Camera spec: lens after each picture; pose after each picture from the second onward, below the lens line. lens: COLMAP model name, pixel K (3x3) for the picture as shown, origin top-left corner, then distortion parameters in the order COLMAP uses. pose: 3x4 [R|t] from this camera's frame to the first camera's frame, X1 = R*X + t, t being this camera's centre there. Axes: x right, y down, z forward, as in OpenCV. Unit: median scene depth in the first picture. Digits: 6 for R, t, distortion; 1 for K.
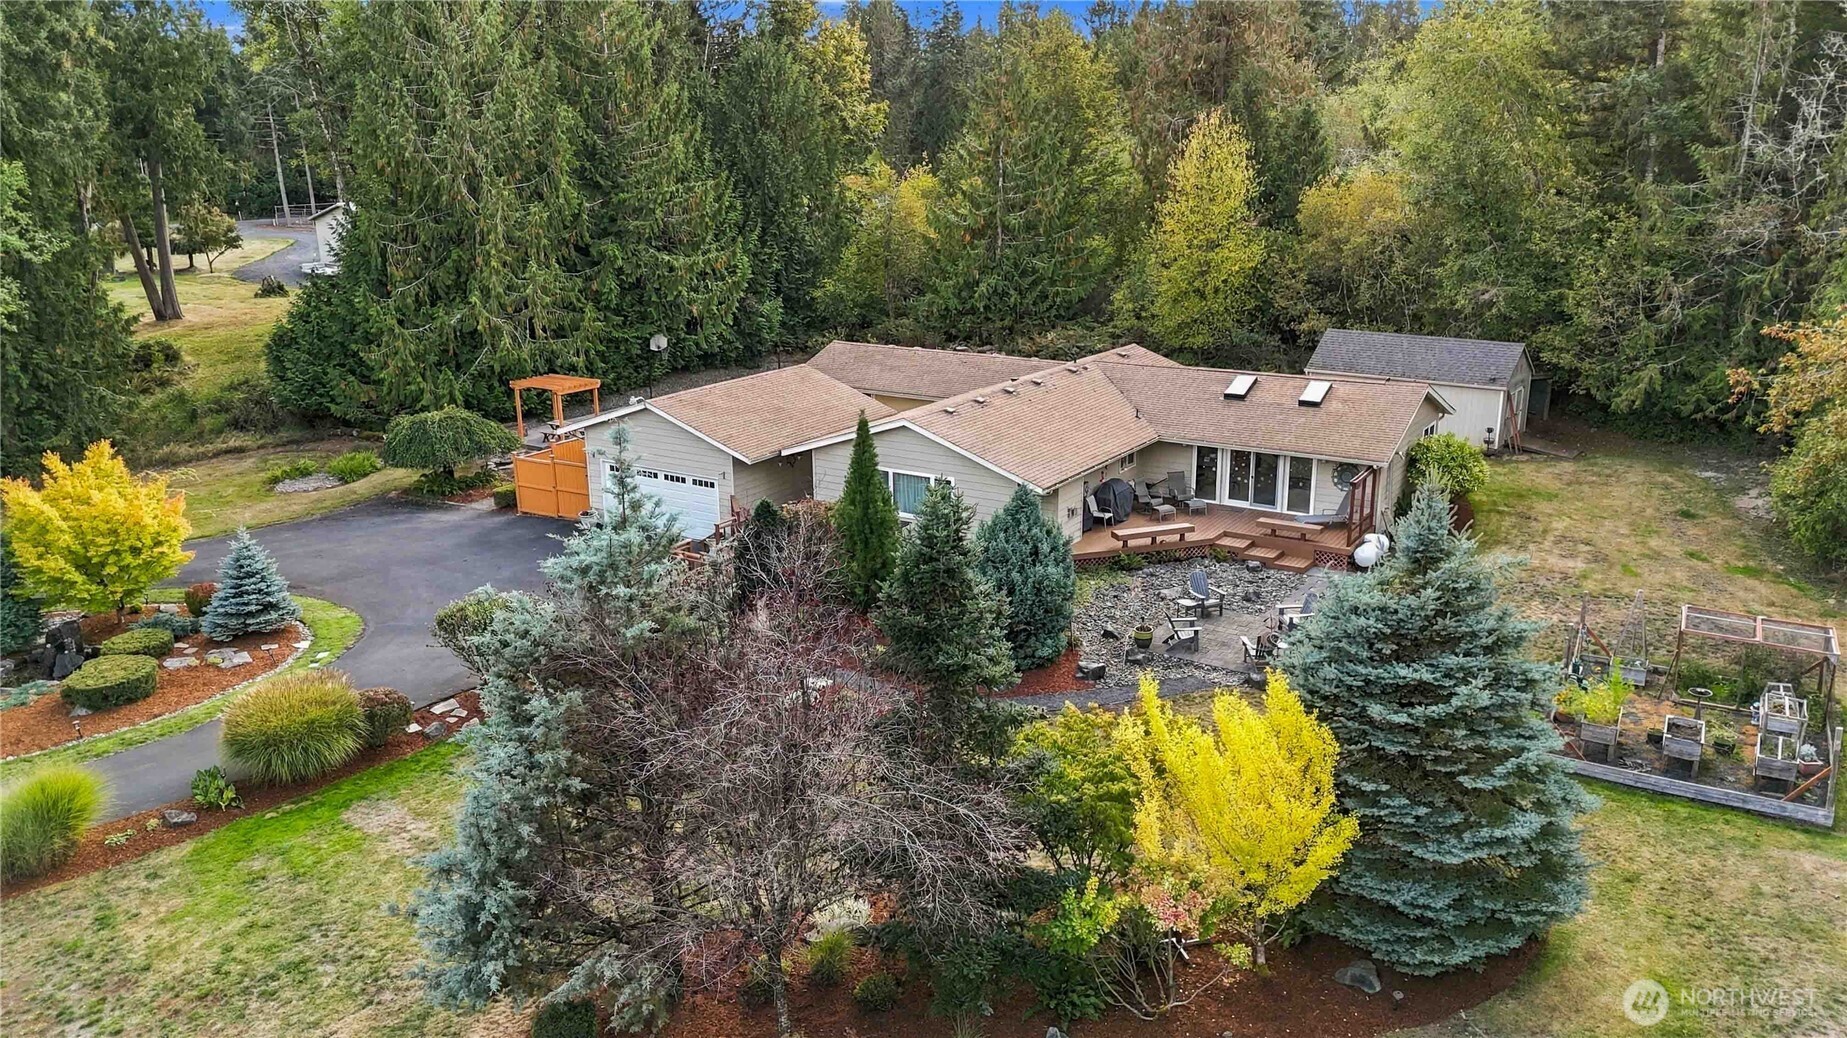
lens RADIAL K [[1342.7, 0, 923.5], [0, 1342.7, 519.0], [0, 0, 1]] dist [0.111919, -0.145706]
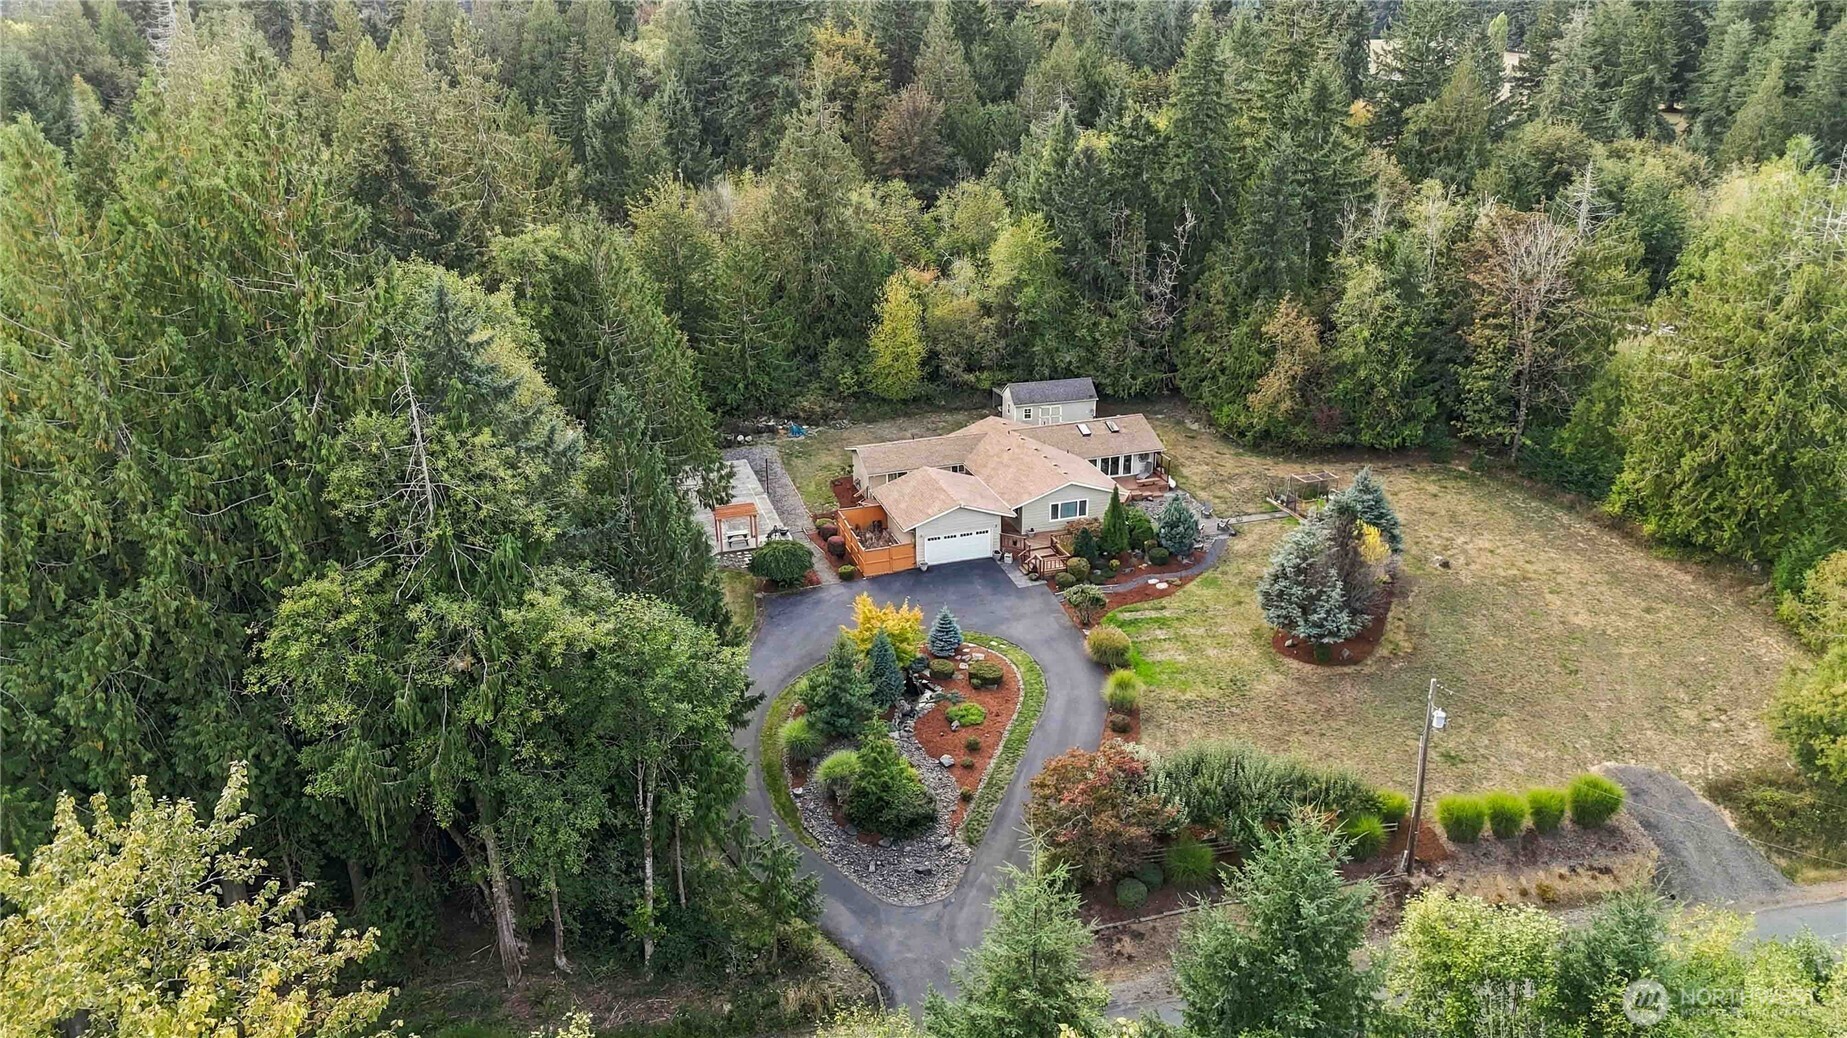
lens RADIAL K [[1342.7, 0, 923.5], [0, 1342.7, 519.0], [0, 0, 1]] dist [0.111919, -0.145706]
pose [[0.639623, -0.272094, 0.718921, -1.771454], [0.211228, 0.961468, 0.175962, -0.444001], [-0.739097, 0.039307, 0.672451, -0.399531]]
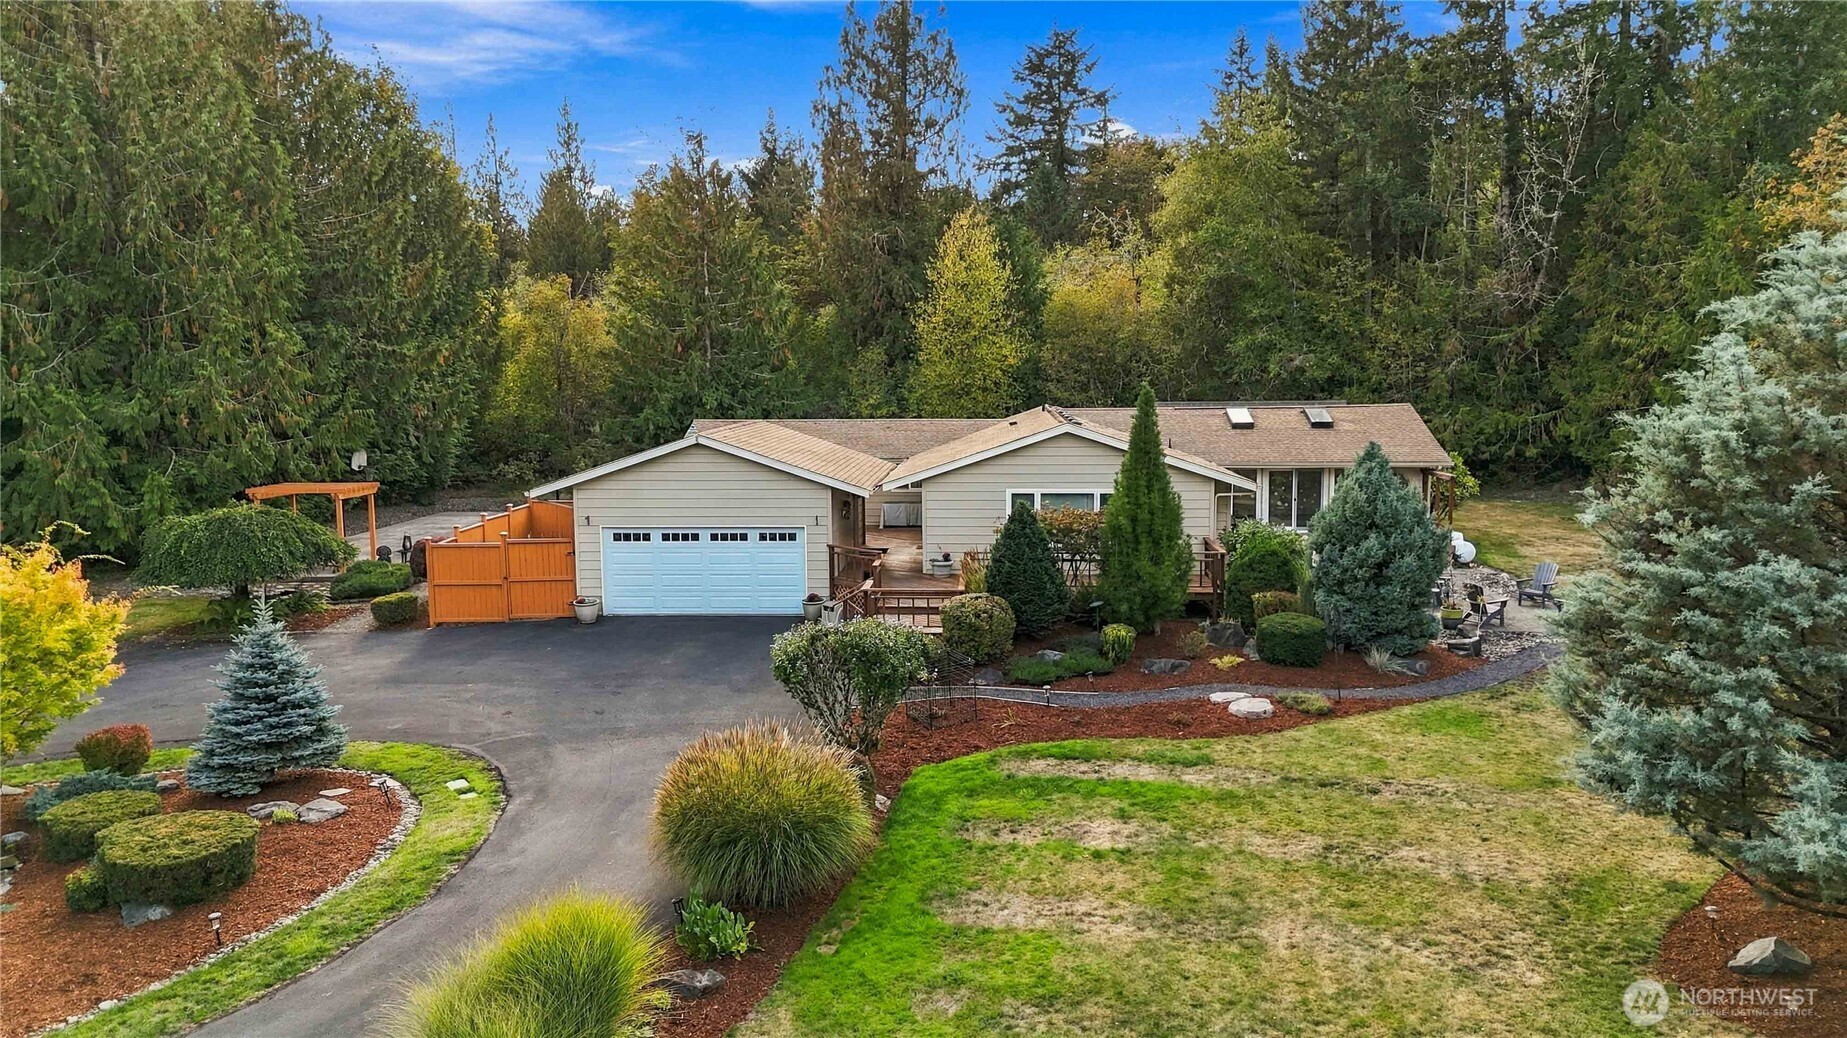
lens RADIAL K [[1342.7, 0, 923.5], [0, 1342.7, 519.0], [0, 0, 1]] dist [0.111919, -0.145706]
pose [[0.872129, -0.052674, 0.486433, -0.459596], [0.135814, 0.981181, -0.137253, 0.079508], [-0.470049, 0.185767, 0.862870, 0.293267]]
